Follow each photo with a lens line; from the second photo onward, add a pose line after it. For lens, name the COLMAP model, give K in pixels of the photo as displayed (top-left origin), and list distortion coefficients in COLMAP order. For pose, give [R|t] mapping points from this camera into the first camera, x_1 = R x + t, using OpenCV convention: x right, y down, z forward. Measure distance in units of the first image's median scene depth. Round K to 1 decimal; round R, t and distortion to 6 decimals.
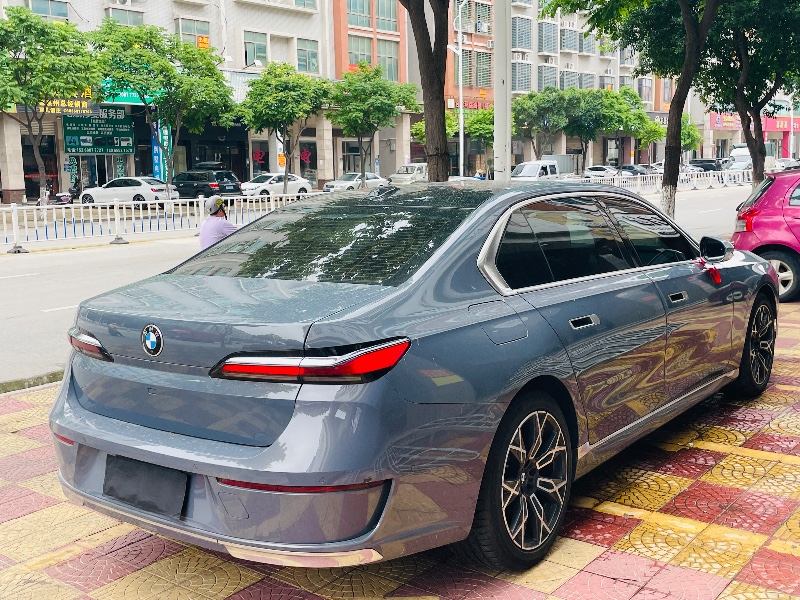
lens RADIAL K [[873.5, 0, 396.2], [0, 873.5, 304.0], [0, 0, 1]] dist [0.015022, 0.000000]
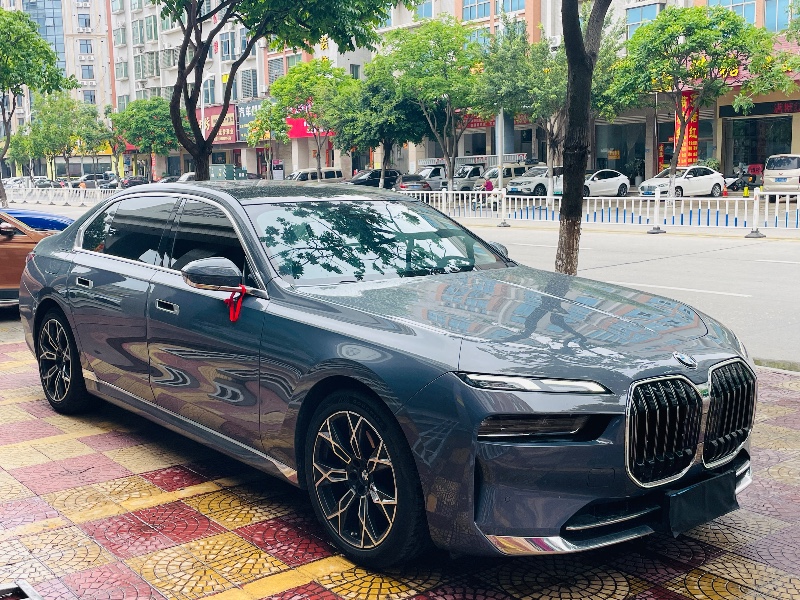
lens RADIAL K [[900.5, 0, 393.9], [0, 900.5, 297.9], [0, 0, 1]] dist [0.029322, 0.000000]
pose [[-0.189073, 0.169072, -0.967298, 1.124115], [-0.136026, 0.971059, 0.196318, -0.223535], [0.972496, 0.168696, -0.160603, 1.232881]]
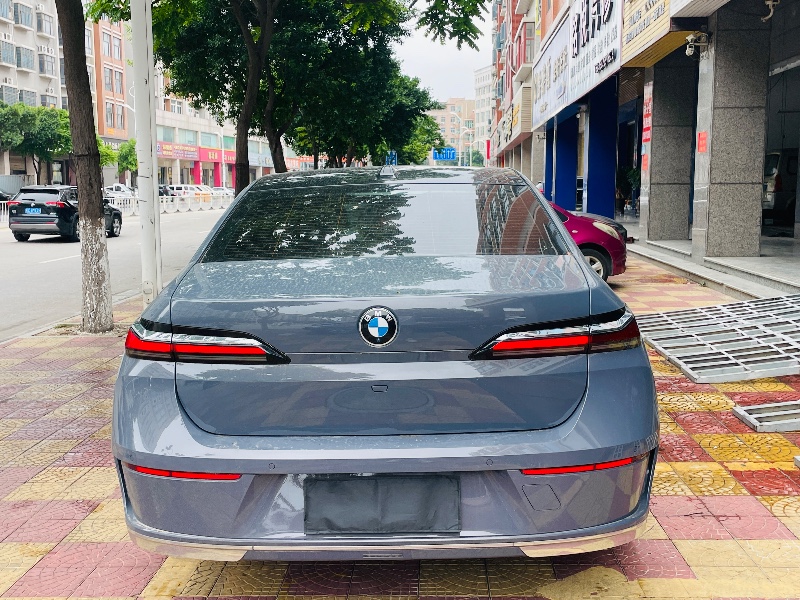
lens RADIAL K [[873.5, 0, 397.8], [0, 873.5, 300.6], [0, 0, 1]] dist [0.015022, 0.000000]
pose [[0.795834, -0.049488, 0.603489, -0.529133], [0.070937, 0.997412, -0.011754, 0.019660], [-0.601345, 0.052164, 0.797285, 0.233213]]
